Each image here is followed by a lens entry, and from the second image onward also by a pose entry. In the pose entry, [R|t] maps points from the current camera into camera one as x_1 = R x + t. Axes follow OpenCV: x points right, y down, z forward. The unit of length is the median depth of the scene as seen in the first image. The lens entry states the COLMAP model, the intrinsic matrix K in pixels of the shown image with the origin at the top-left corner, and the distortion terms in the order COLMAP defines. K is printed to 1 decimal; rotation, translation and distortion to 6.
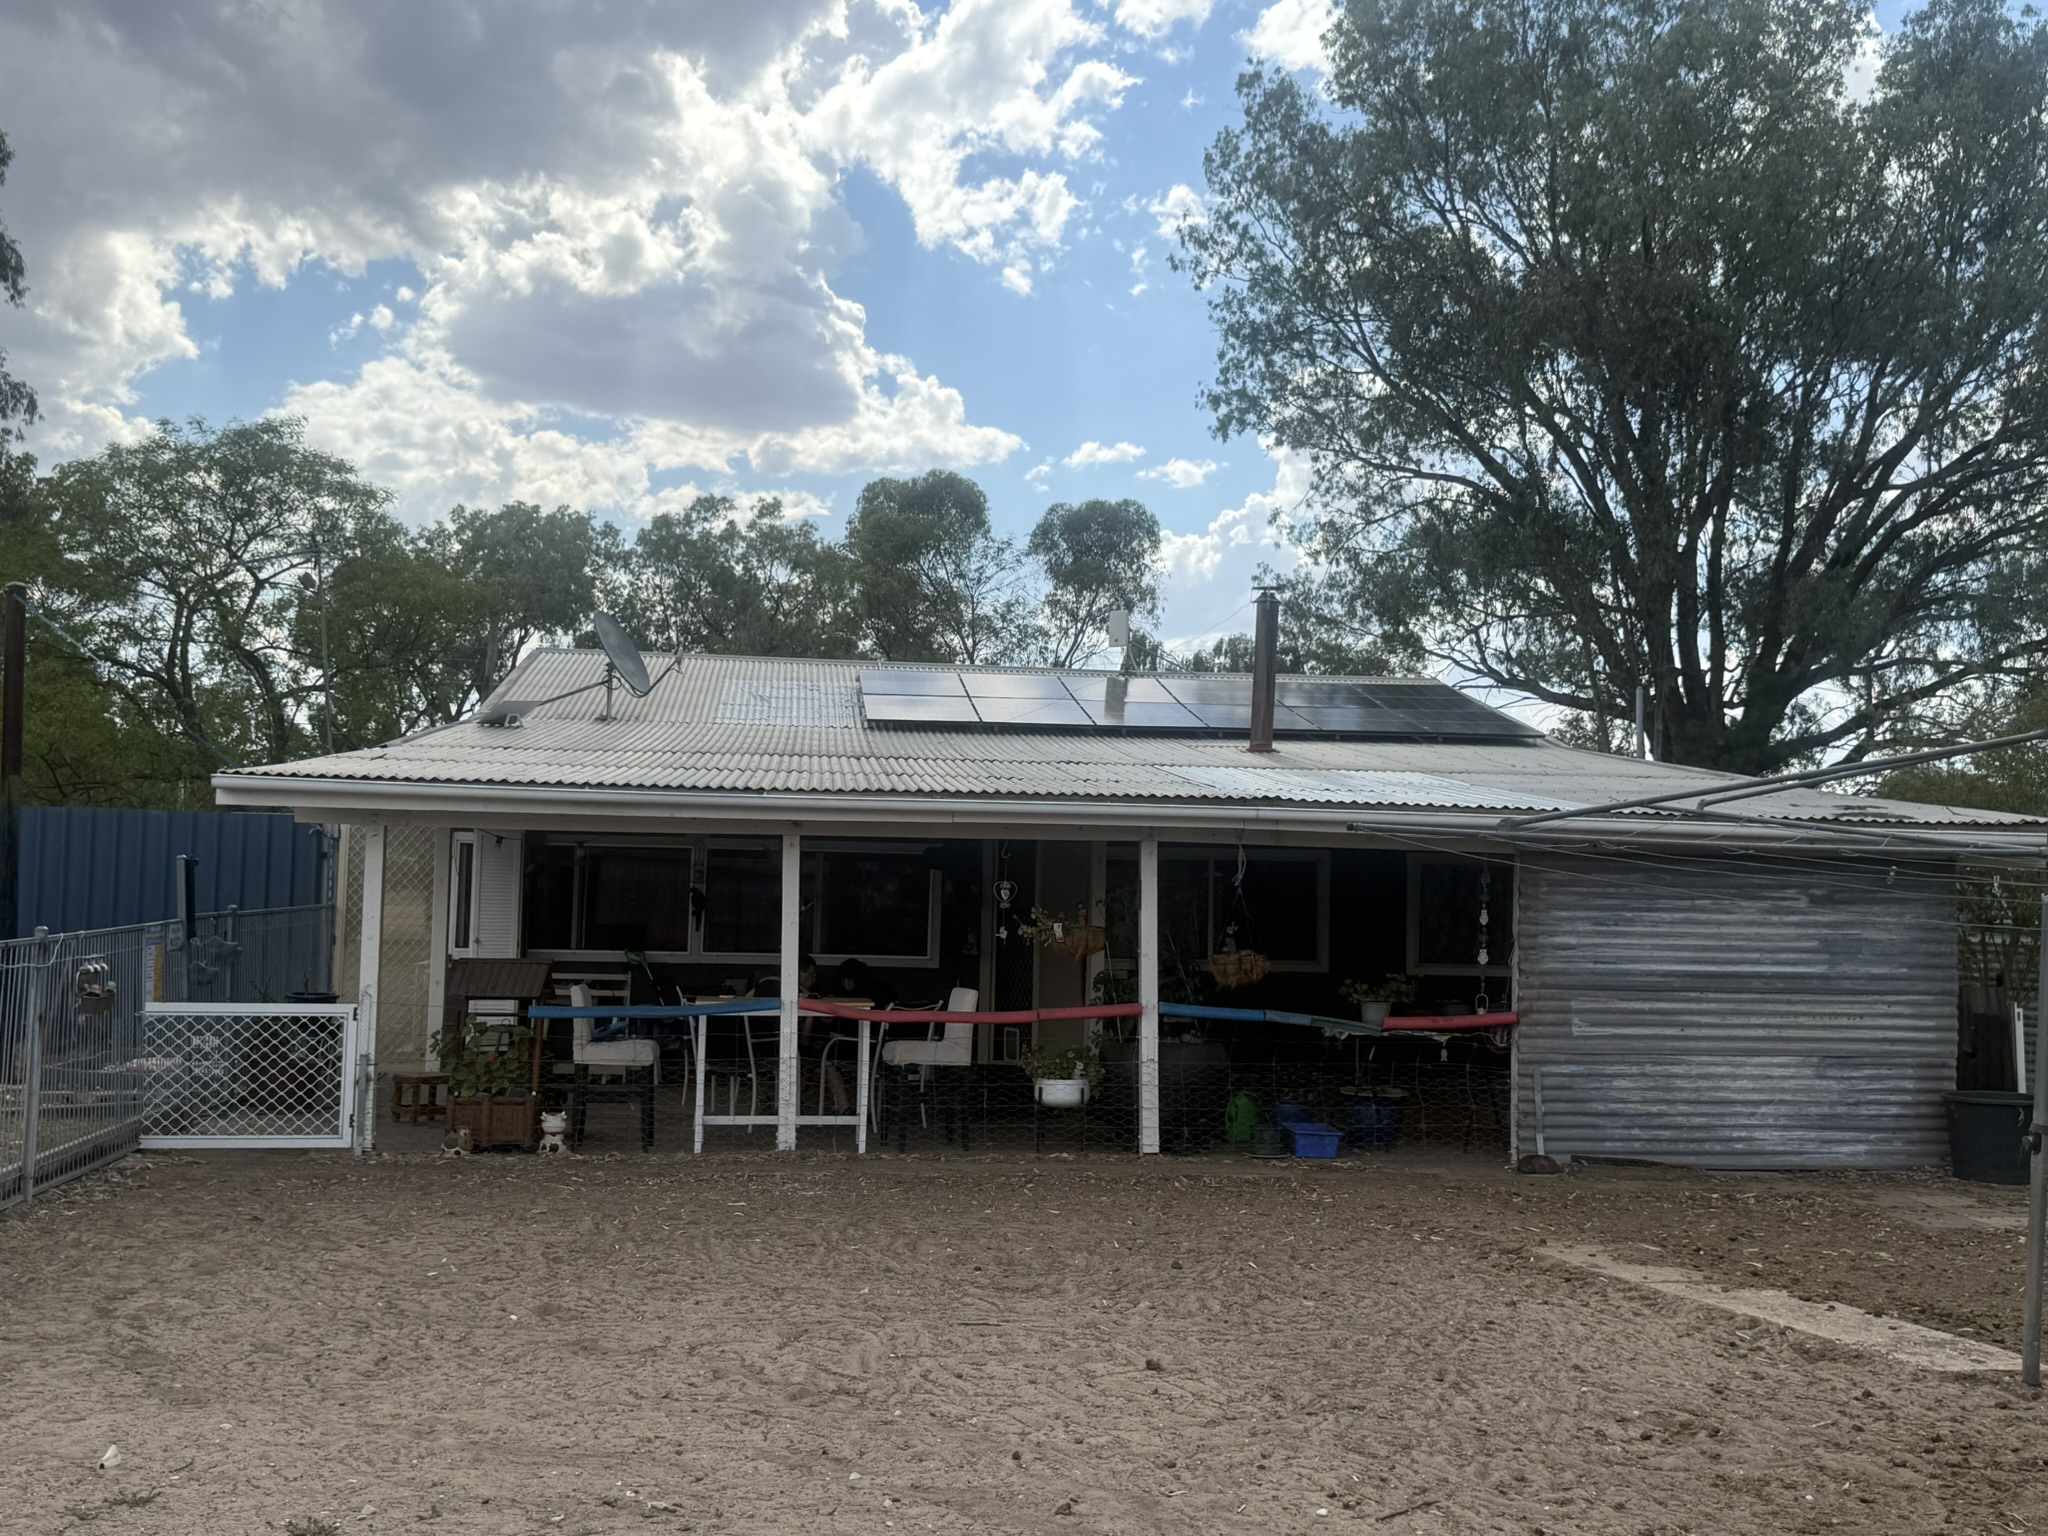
lens RADIAL K [[2219.7, 0, 1024.0], [0, 2219.7, 768.0], [0, 0, 1]] dist [0.200541, 0.001785]
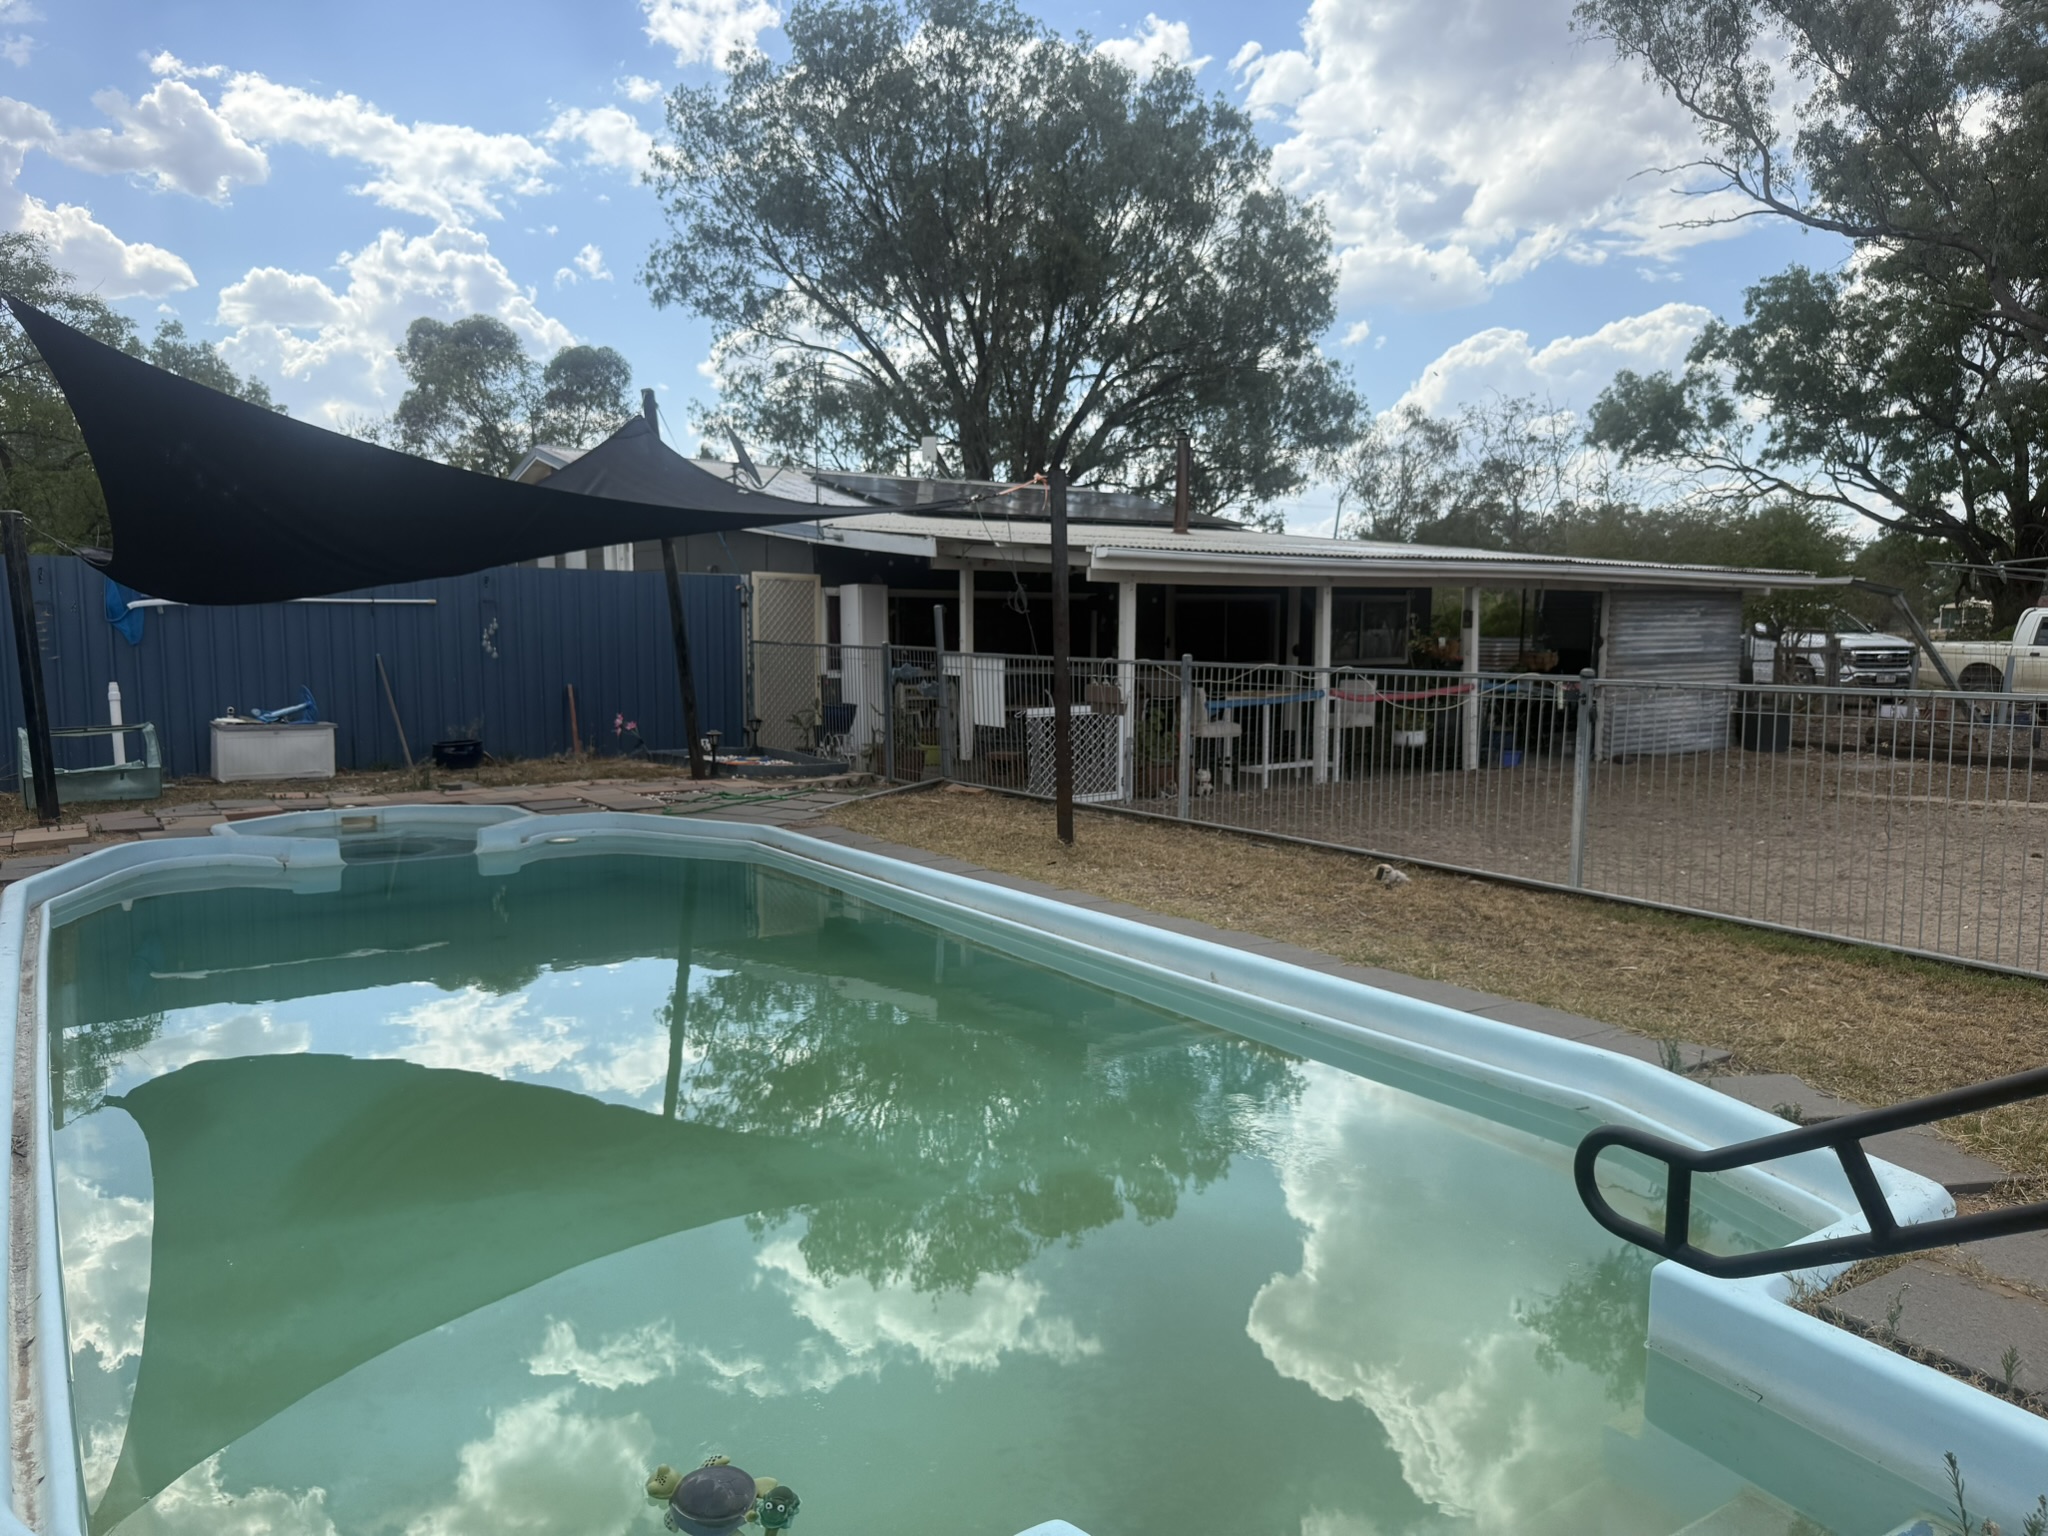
lens RADIAL K [[1448.2, 0, 1024.0], [0, 1448.2, 768.0], [0, 0, 1]] dist [-0.001583, -0.003103]
pose [[0.869326, -0.071058, 0.489105, -0.197559], [-0.005521, 0.988153, 0.153372, 0.000440], [-0.494209, -0.136031, 0.858634, 0.053457]]
